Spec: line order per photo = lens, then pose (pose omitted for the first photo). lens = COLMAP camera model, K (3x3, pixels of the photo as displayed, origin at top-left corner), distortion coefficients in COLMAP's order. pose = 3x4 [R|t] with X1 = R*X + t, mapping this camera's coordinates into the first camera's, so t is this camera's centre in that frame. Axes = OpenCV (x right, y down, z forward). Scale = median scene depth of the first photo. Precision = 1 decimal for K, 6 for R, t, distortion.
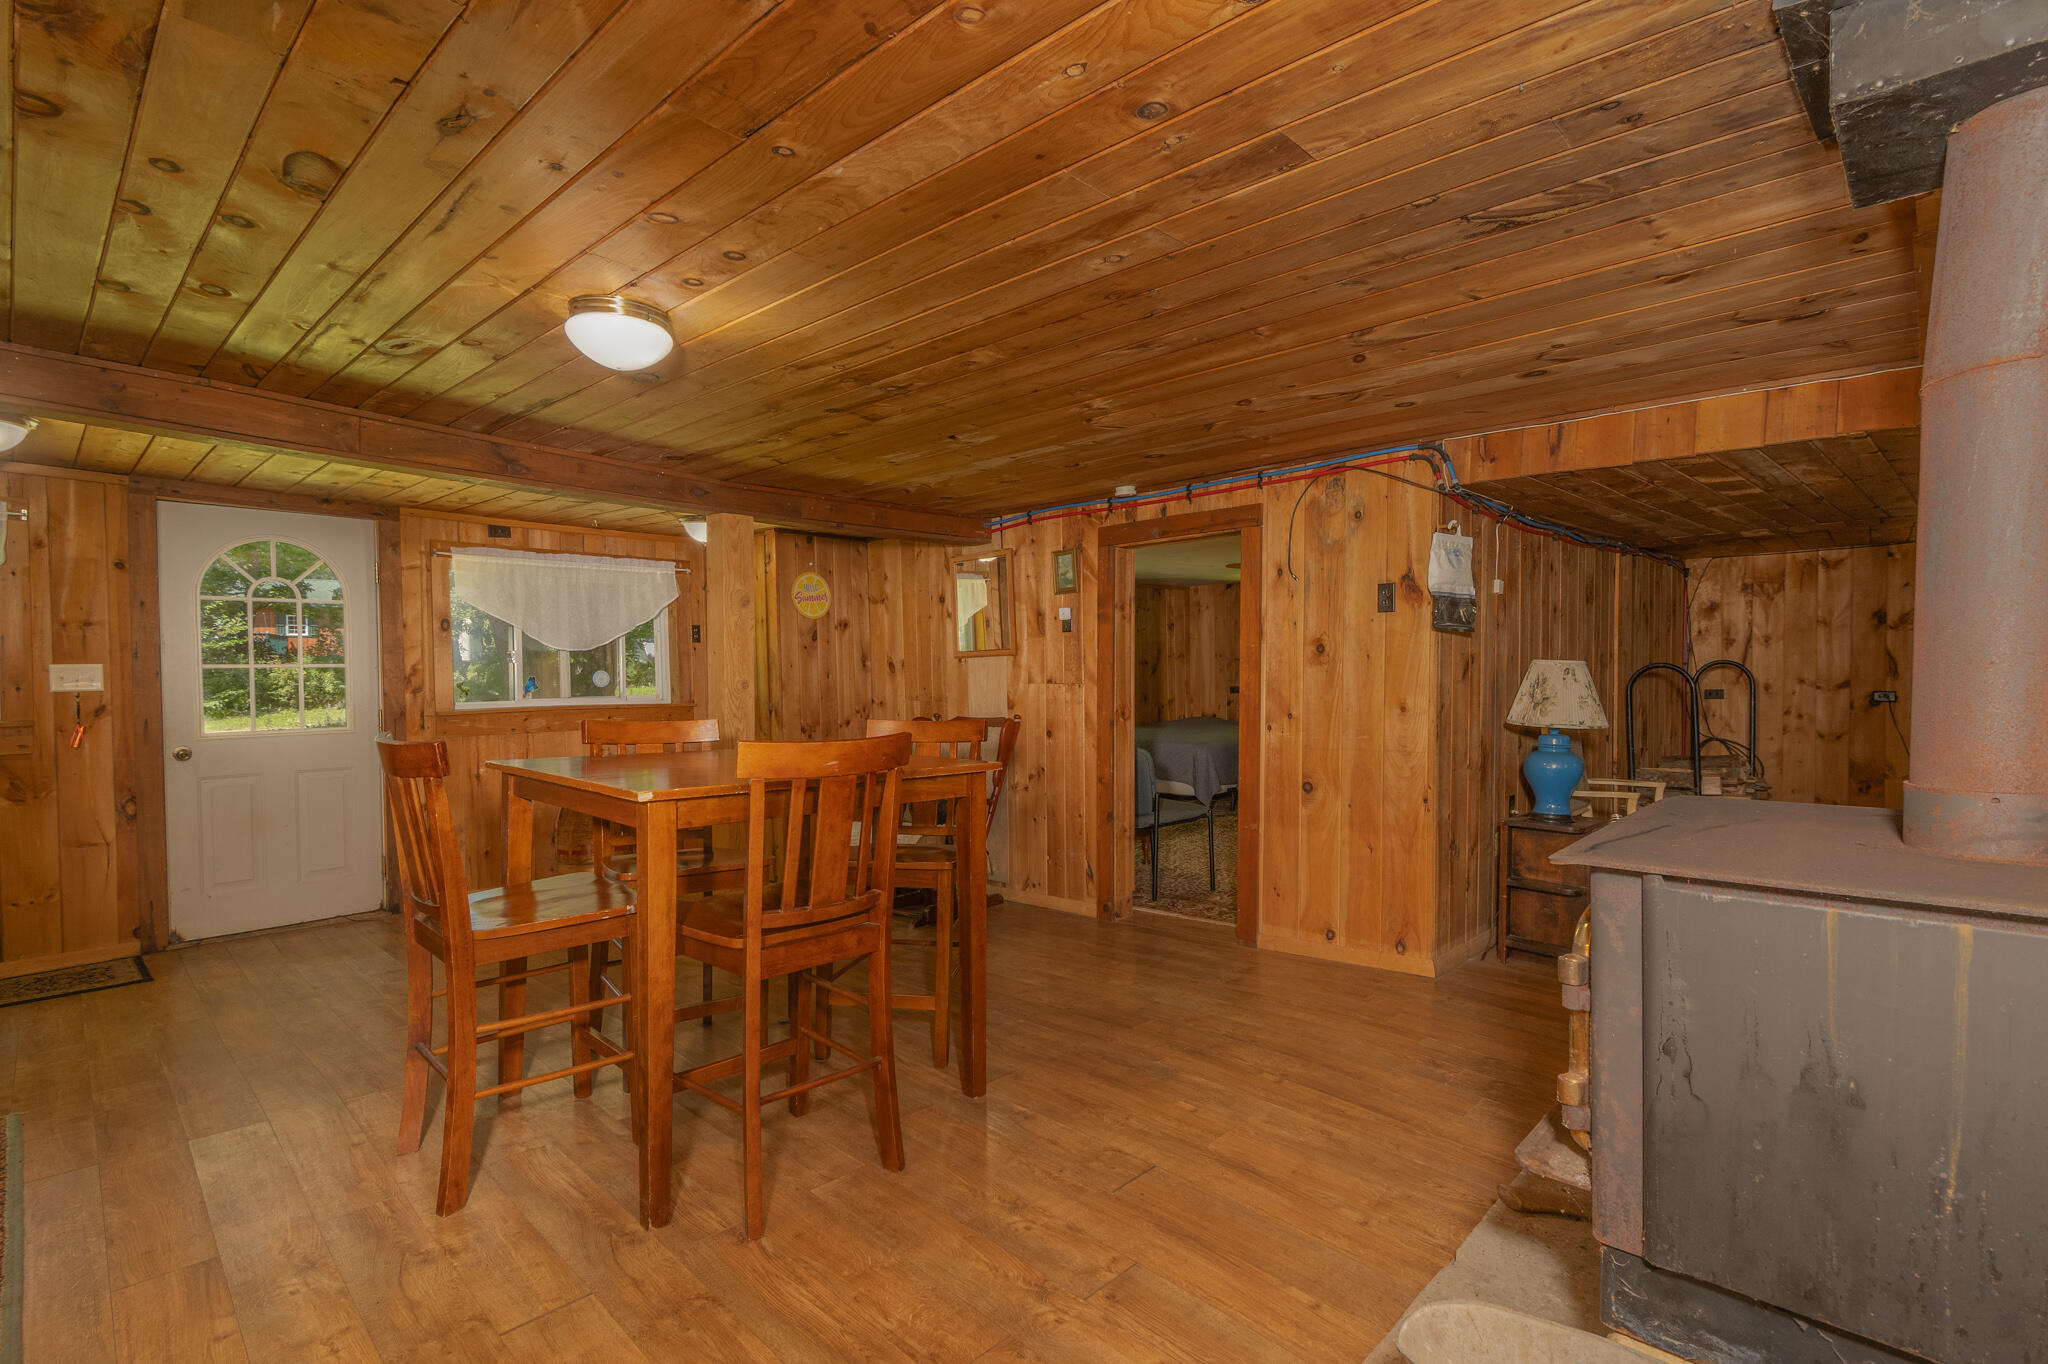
lens RADIAL K [[948.0, 0, 1029.2], [0, 948.0, 689.0], [0, 0, 1]] dist [-0.002070, -0.000809]
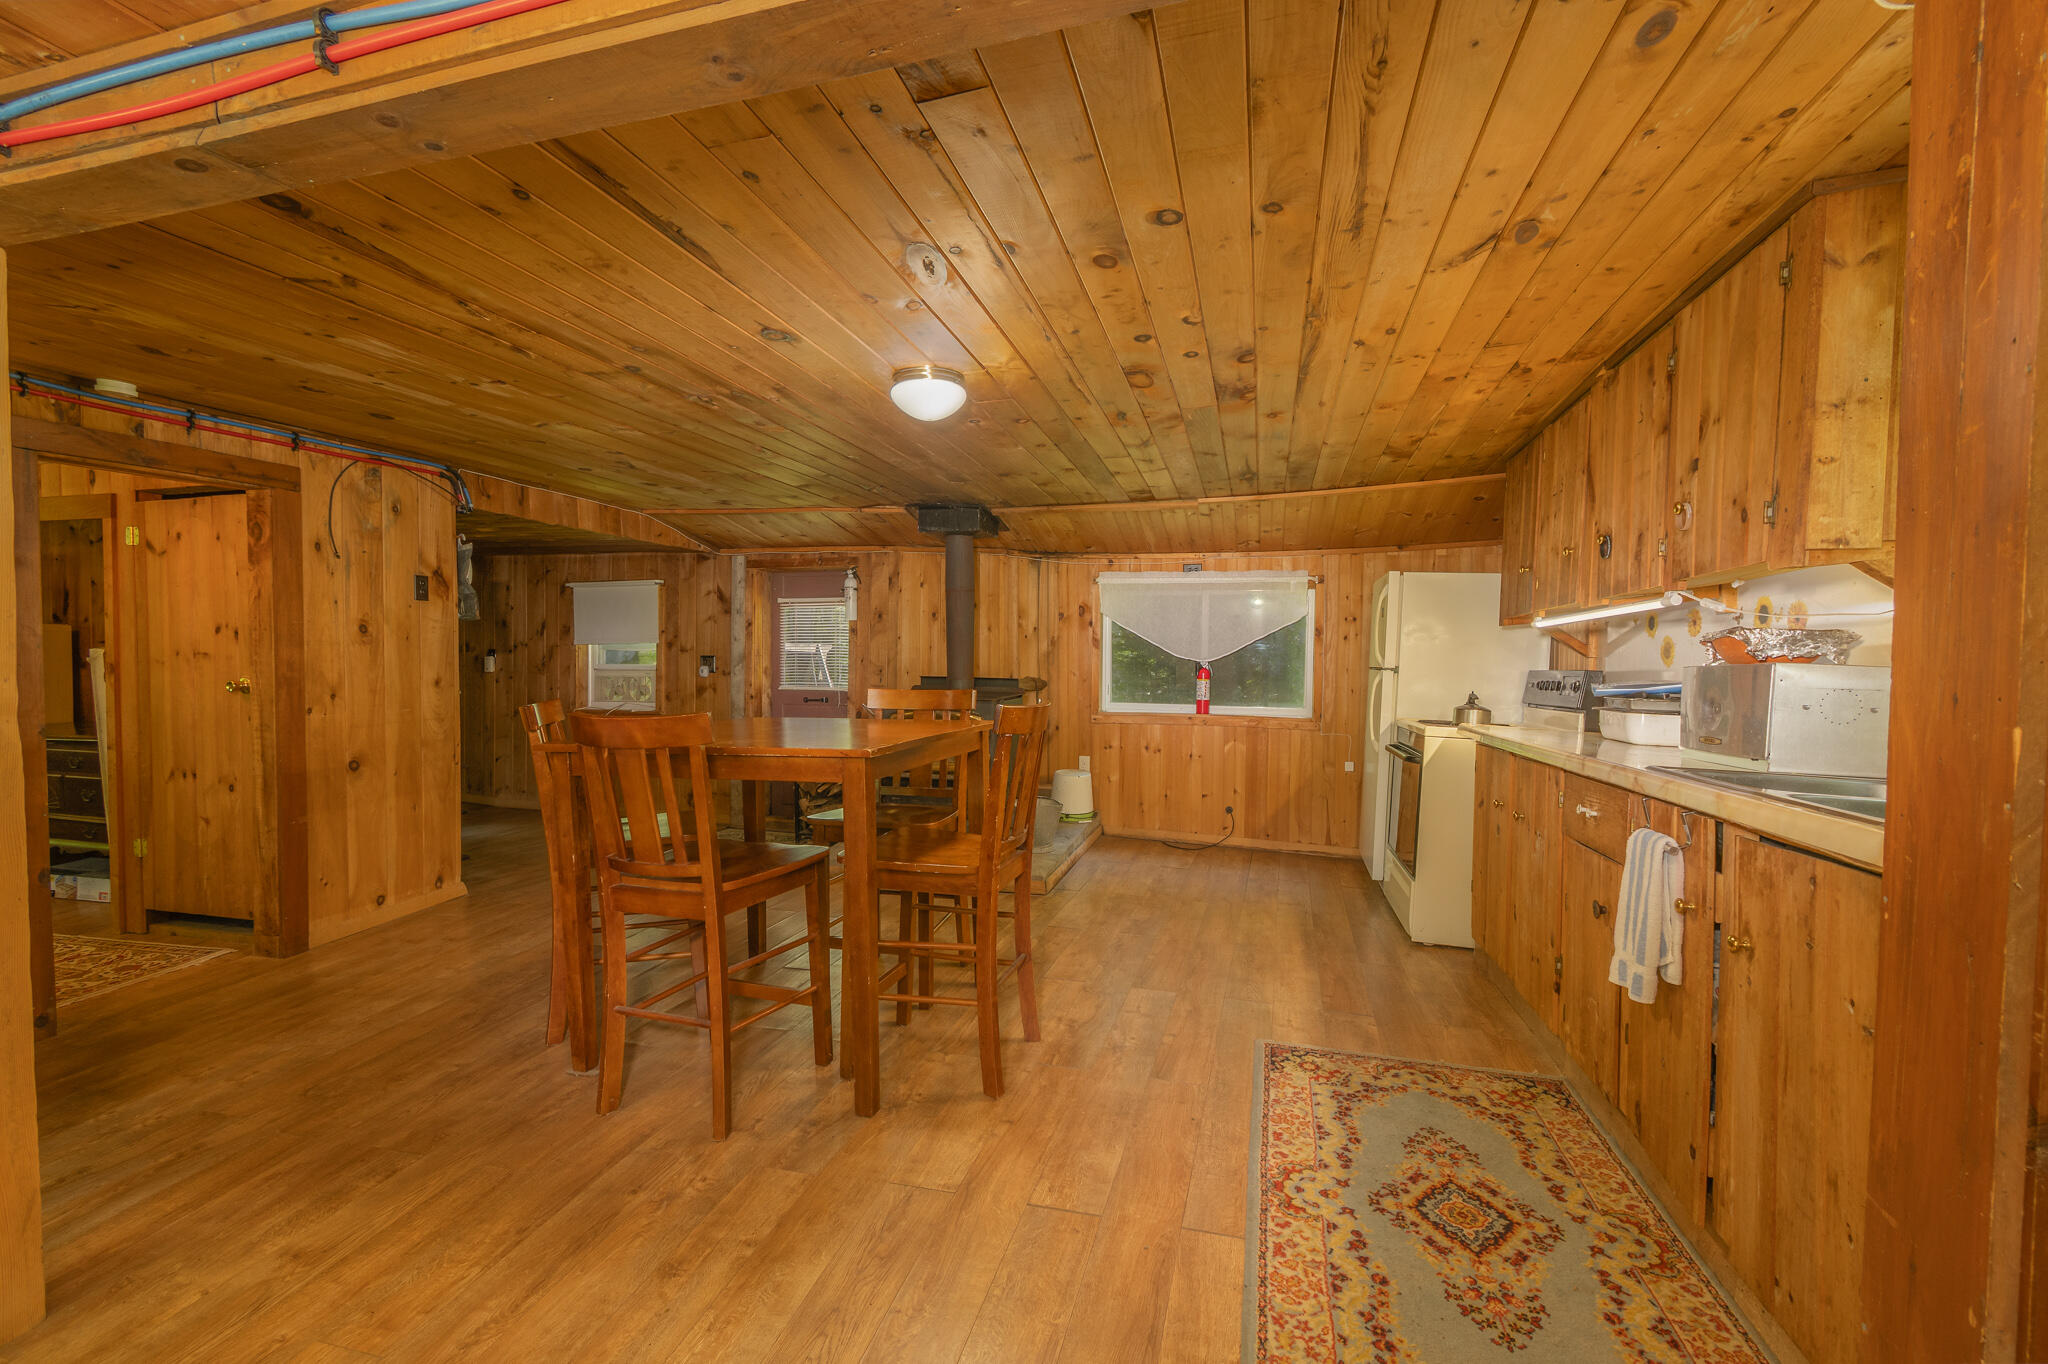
lens RADIAL K [[906.4, 0, 1021.5], [0, 906.4, 686.0], [0, 0, 1]] dist [-0.000705, -0.000504]
pose [[-0.464241, -0.026705, 0.885306, -0.765413], [0.014676, 0.999176, 0.037835, -0.006200], [-0.885587, 0.030557, -0.463467, 0.700384]]
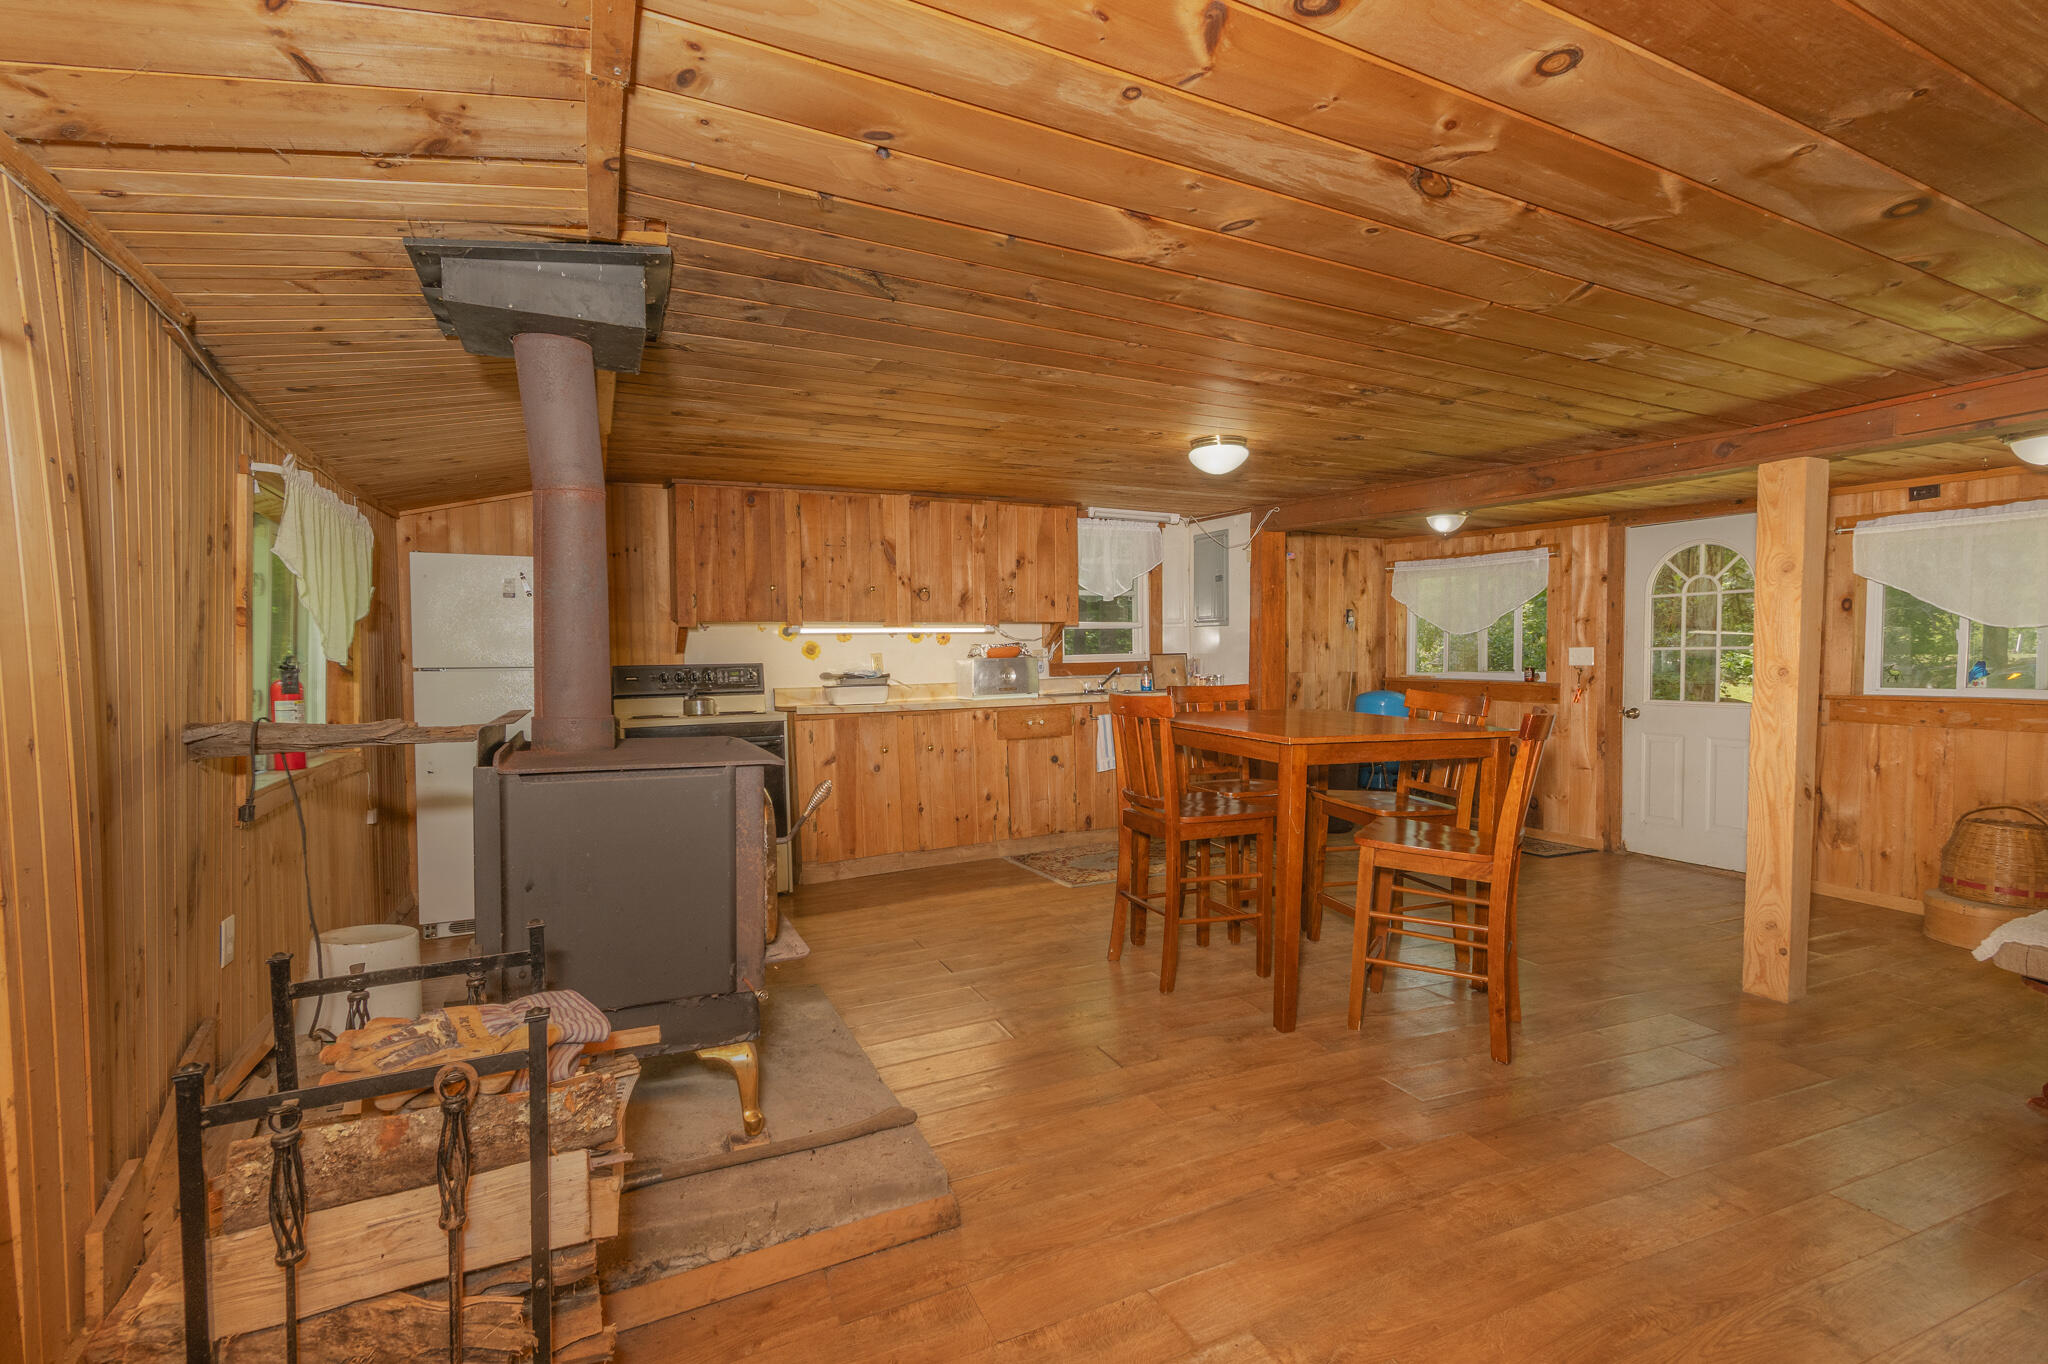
lens RADIAL K [[934.0, 0, 1056.2], [0, 934.0, 671.6], [0, 0, 1]] dist [0.000307, -0.000051]
pose [[-0.329711, 0.021115, -0.943846, 0.590717], [-0.019384, 0.999388, 0.029129, -0.012707], [0.943883, 0.027900, -0.329100, 0.608357]]
